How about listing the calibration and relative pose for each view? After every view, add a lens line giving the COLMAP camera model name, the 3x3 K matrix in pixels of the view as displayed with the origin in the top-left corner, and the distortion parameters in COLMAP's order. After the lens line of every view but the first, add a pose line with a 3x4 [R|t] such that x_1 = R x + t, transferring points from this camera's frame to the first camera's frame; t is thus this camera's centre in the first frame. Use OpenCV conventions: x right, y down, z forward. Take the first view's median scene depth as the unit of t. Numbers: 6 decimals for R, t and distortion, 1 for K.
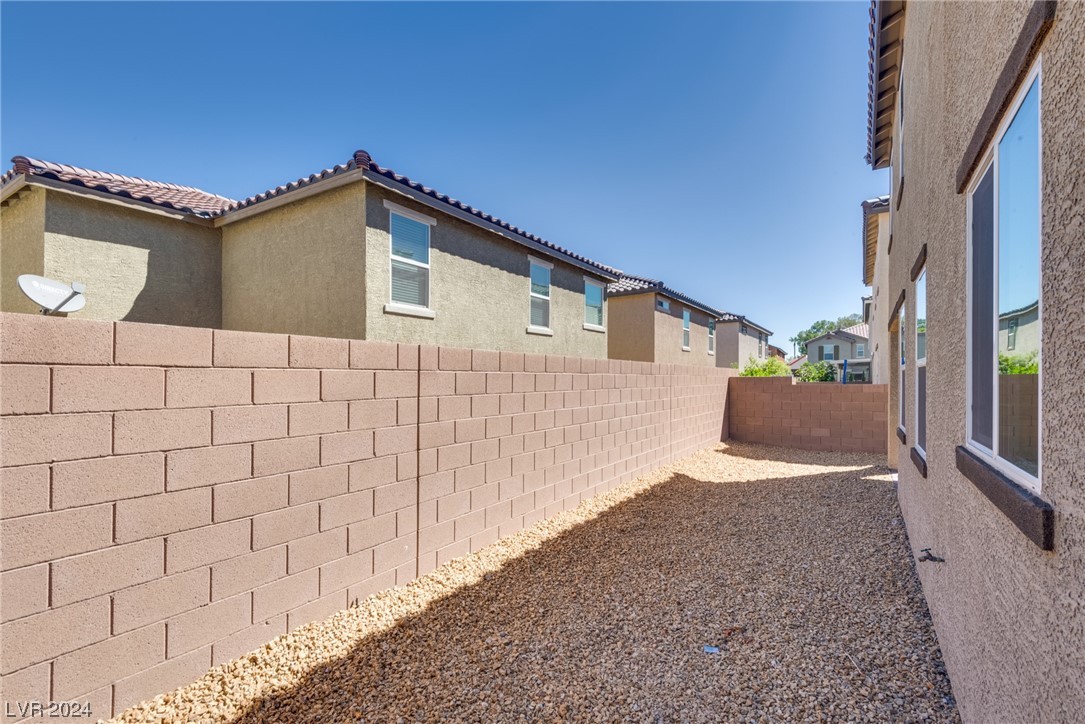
lens RADIAL K [[498.9, 0, 536.5], [0, 498.9, 370.8], [0, 0, 1]] dist [0.023679, -0.000898]
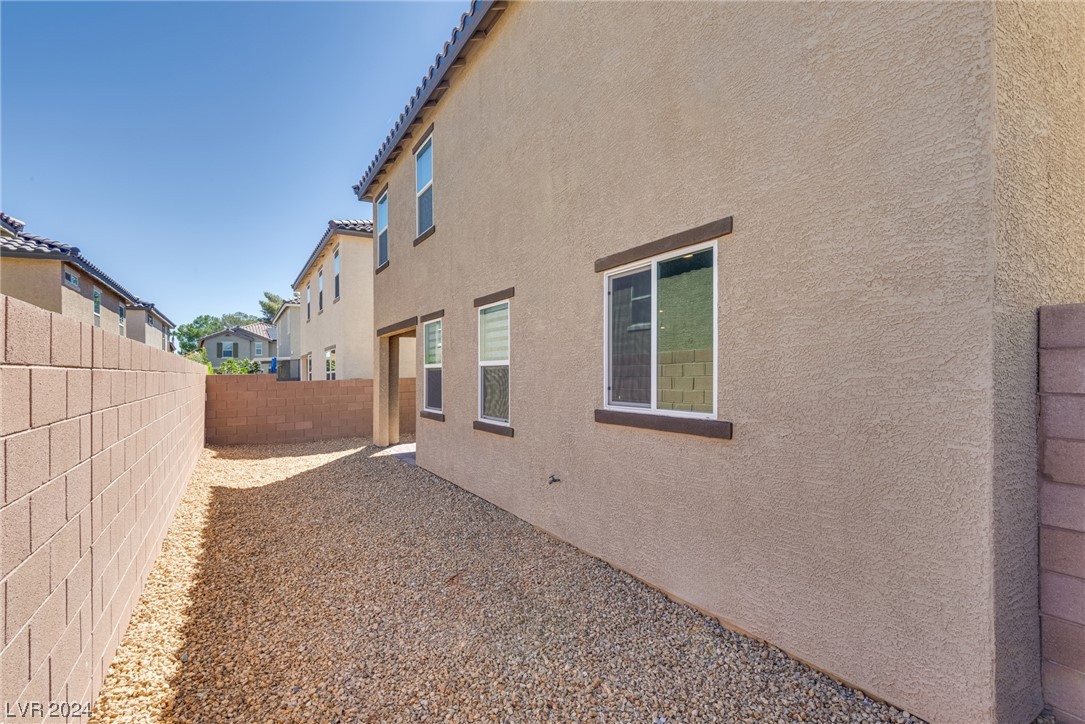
lens RADIAL K [[498.9, 0, 536.5], [0, 498.9, 370.8], [0, 0, 1]] dist [0.023679, -0.000898]
pose [[0.446064, -0.005675, 0.894983, -0.180067], [0.000513, 0.999981, 0.006085, -0.000547], [-0.895001, -0.002255, 0.446059, 0.079496]]
